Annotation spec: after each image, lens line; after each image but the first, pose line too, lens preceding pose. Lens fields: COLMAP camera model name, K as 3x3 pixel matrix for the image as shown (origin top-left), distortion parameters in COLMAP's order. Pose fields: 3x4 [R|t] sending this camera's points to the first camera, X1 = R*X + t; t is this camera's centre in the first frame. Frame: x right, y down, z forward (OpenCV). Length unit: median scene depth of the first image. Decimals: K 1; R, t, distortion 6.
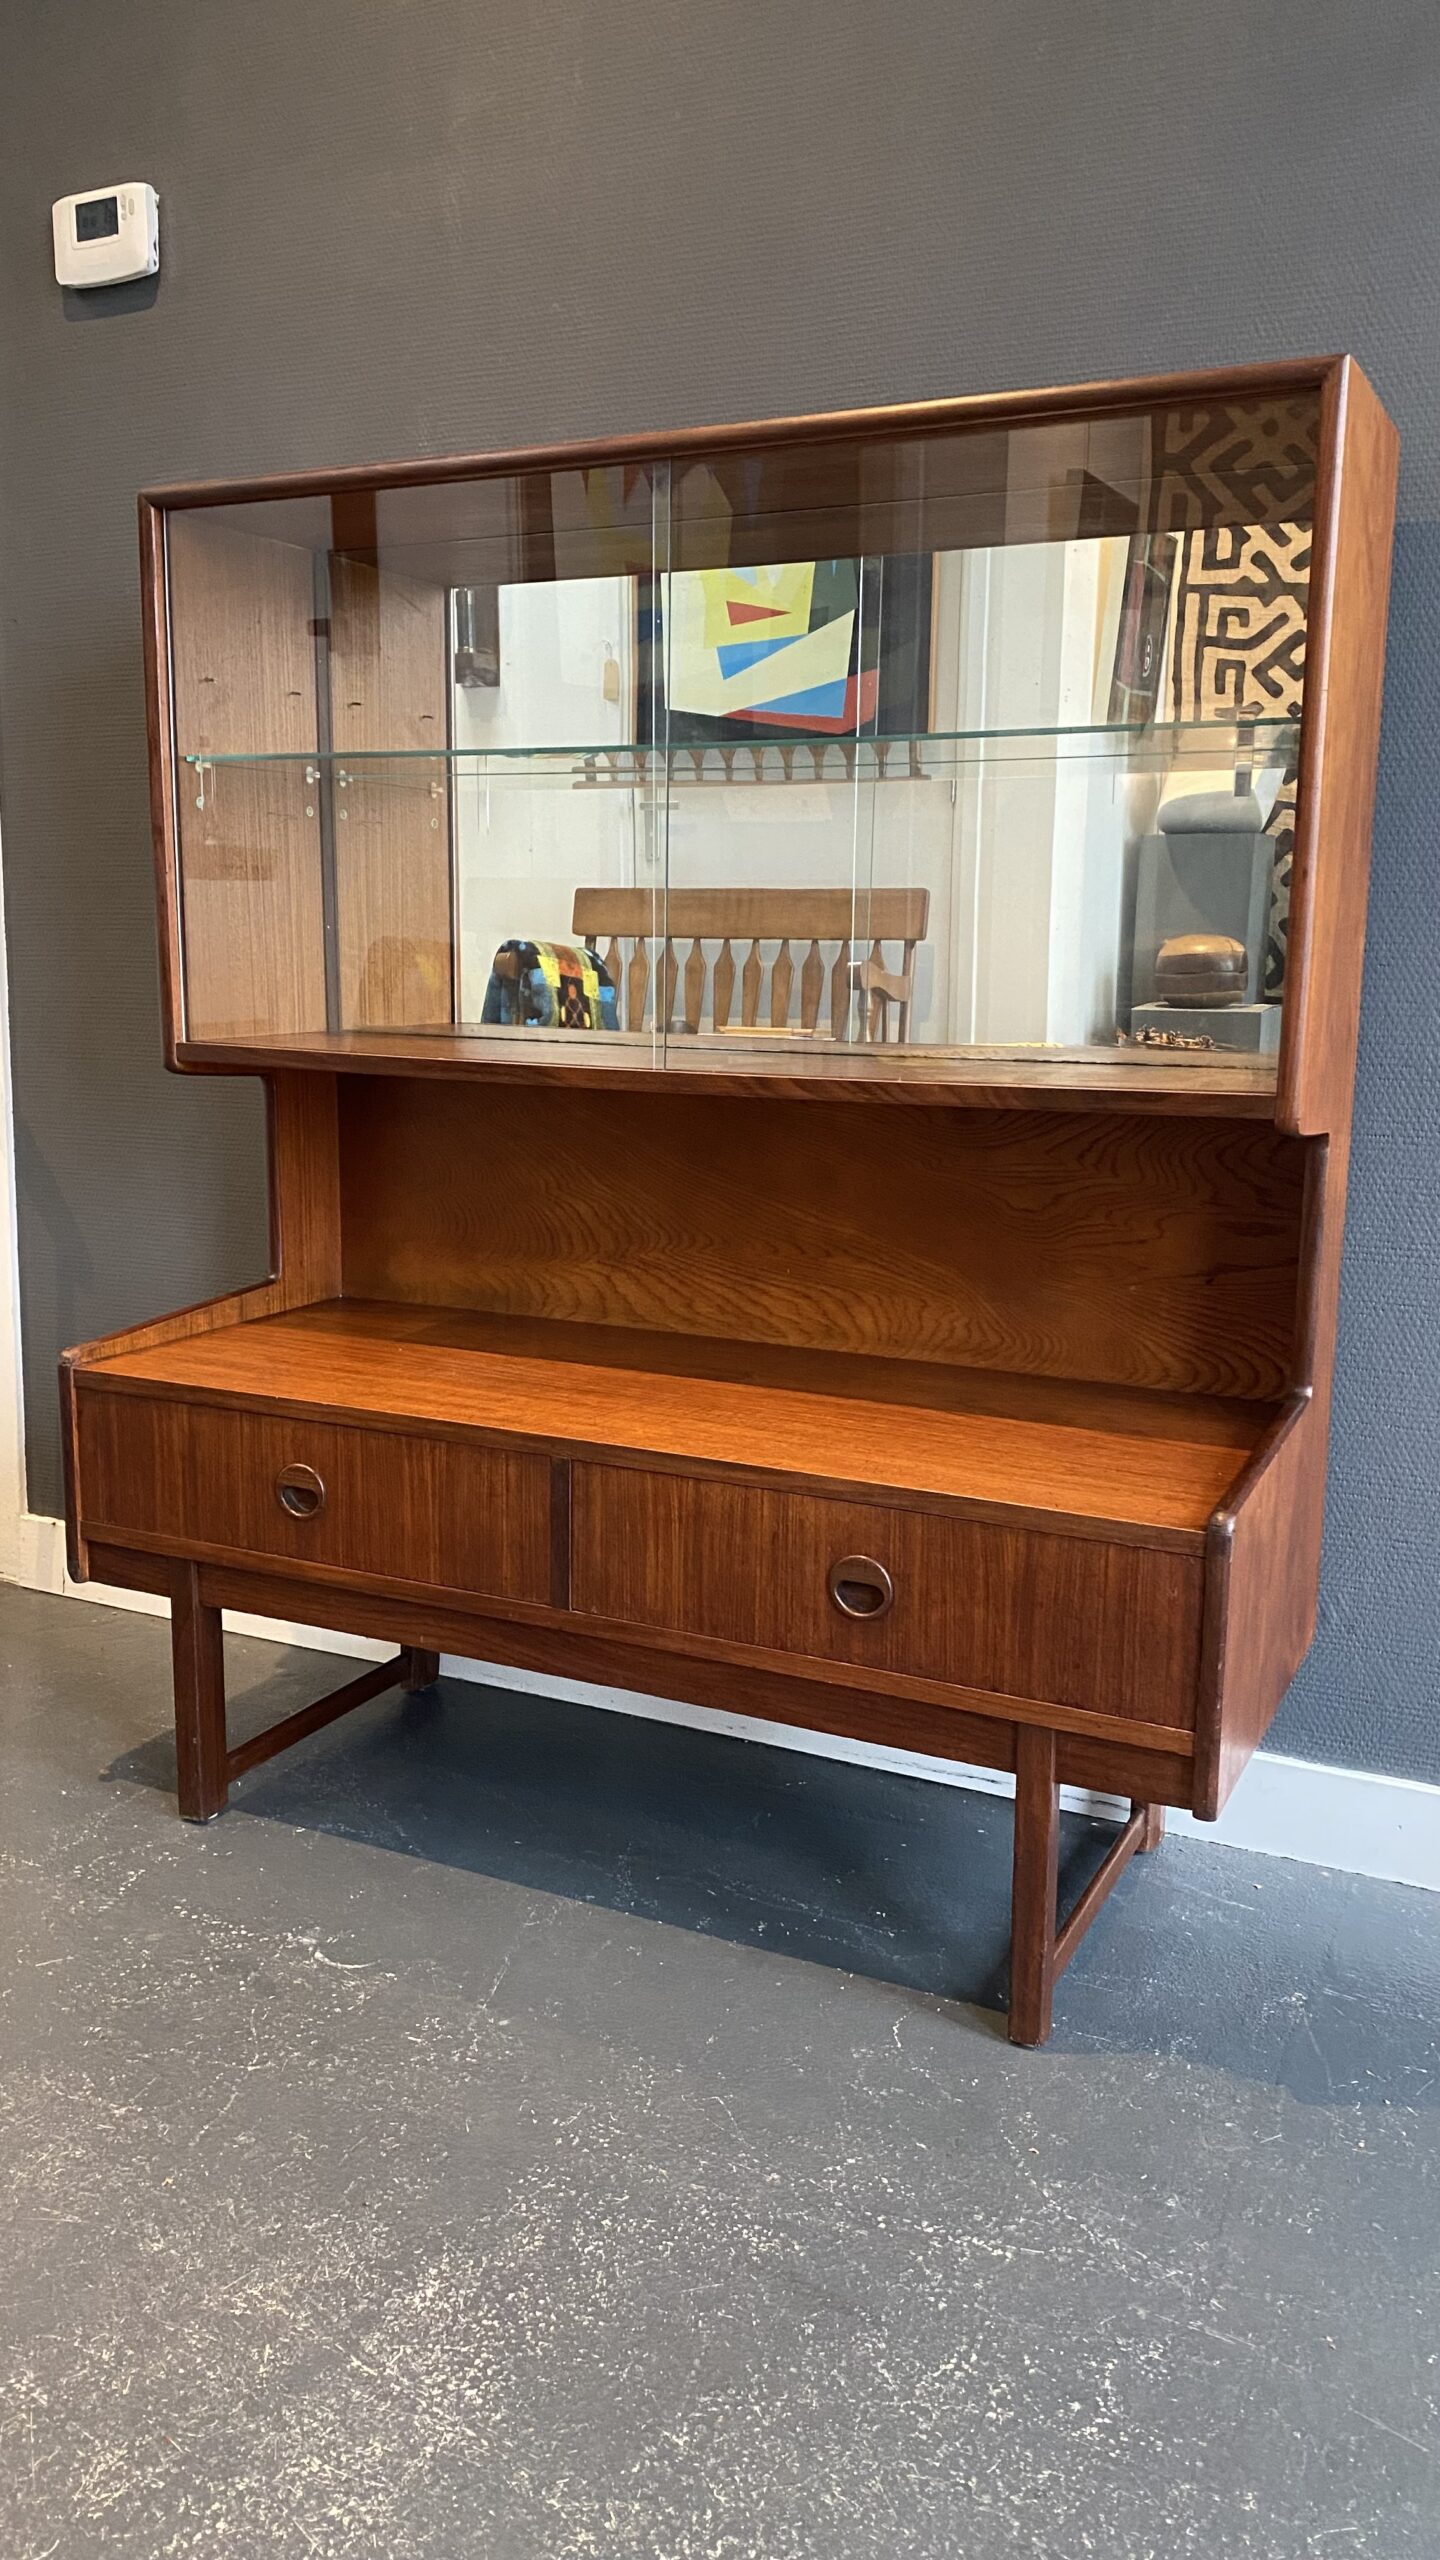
lens RADIAL K [[1911.7, 0, 720.0], [0, 1911.7, 1280.0], [0, 0, 1]] dist [0.070515, -0.001532]
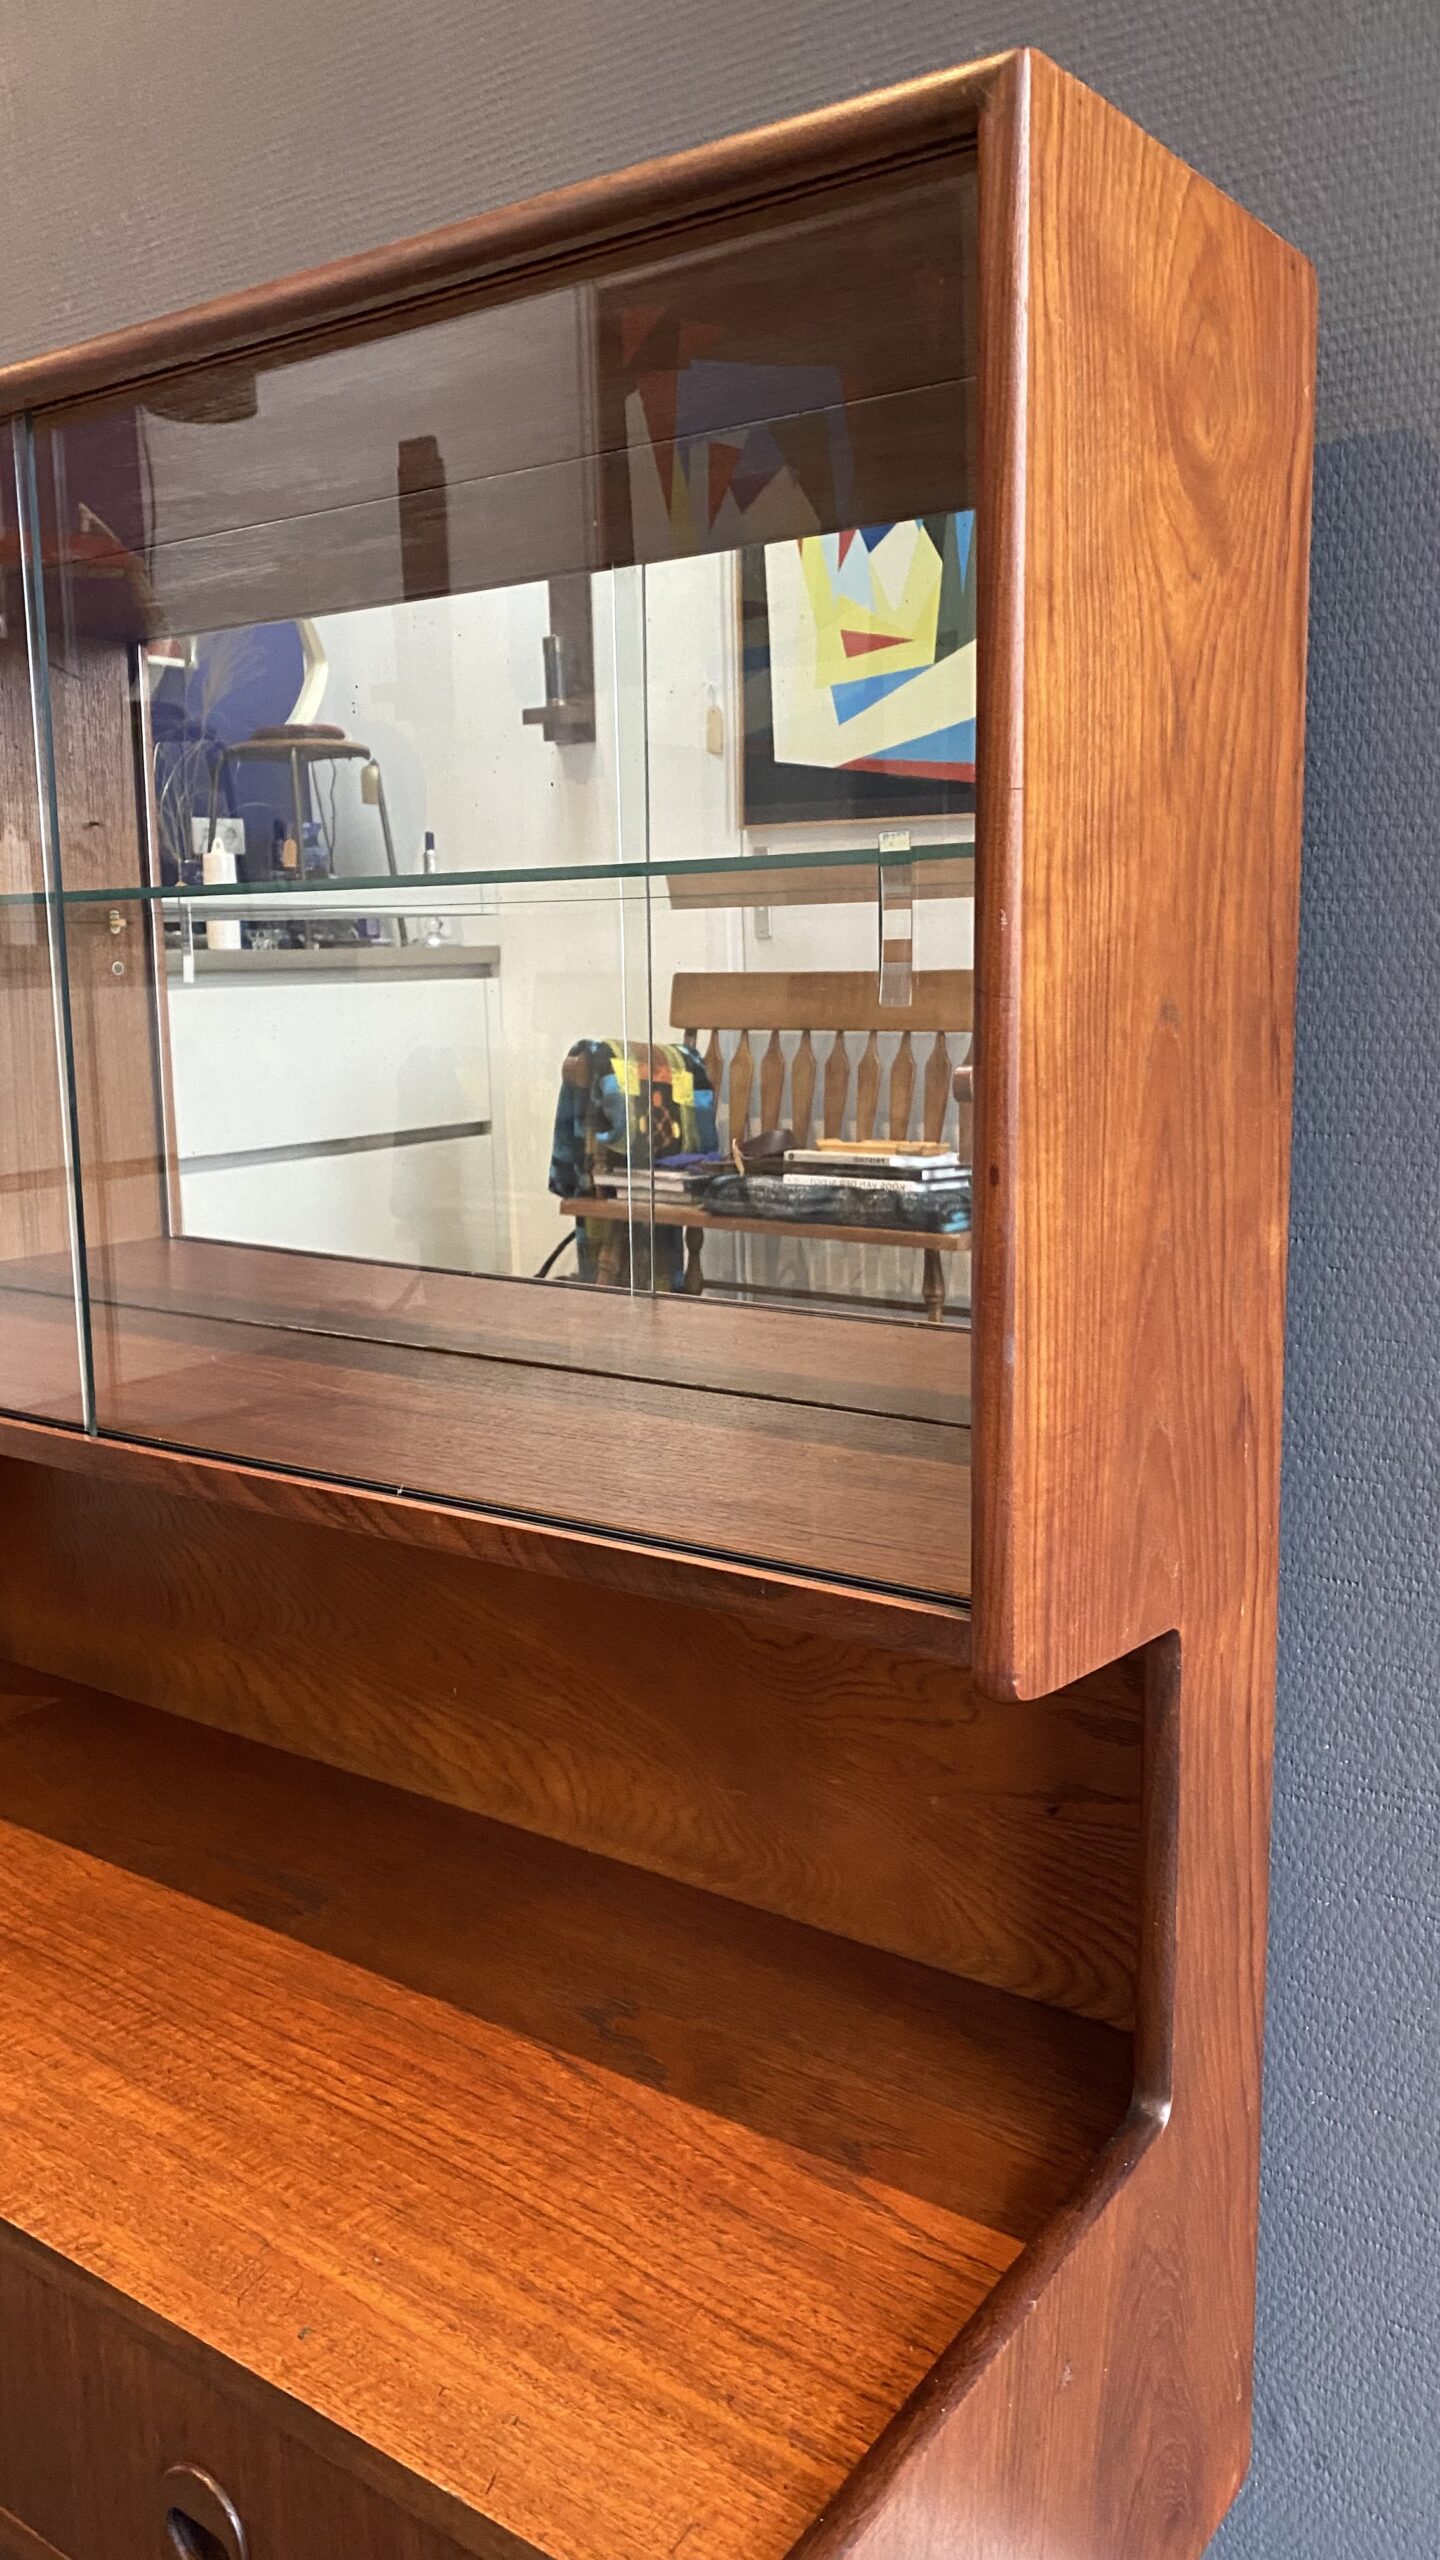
lens RADIAL K [[1943.5, 0, 720.0], [0, 1943.5, 1280.0], [0, 0, 1]] dist [0.002897, 0.004800]
pose [[0.984098, -0.002138, -0.177614, 0.102980], [-0.001173, 0.999828, -0.018535, -0.056015], [0.177623, 0.018449, 0.983926, 0.170221]]
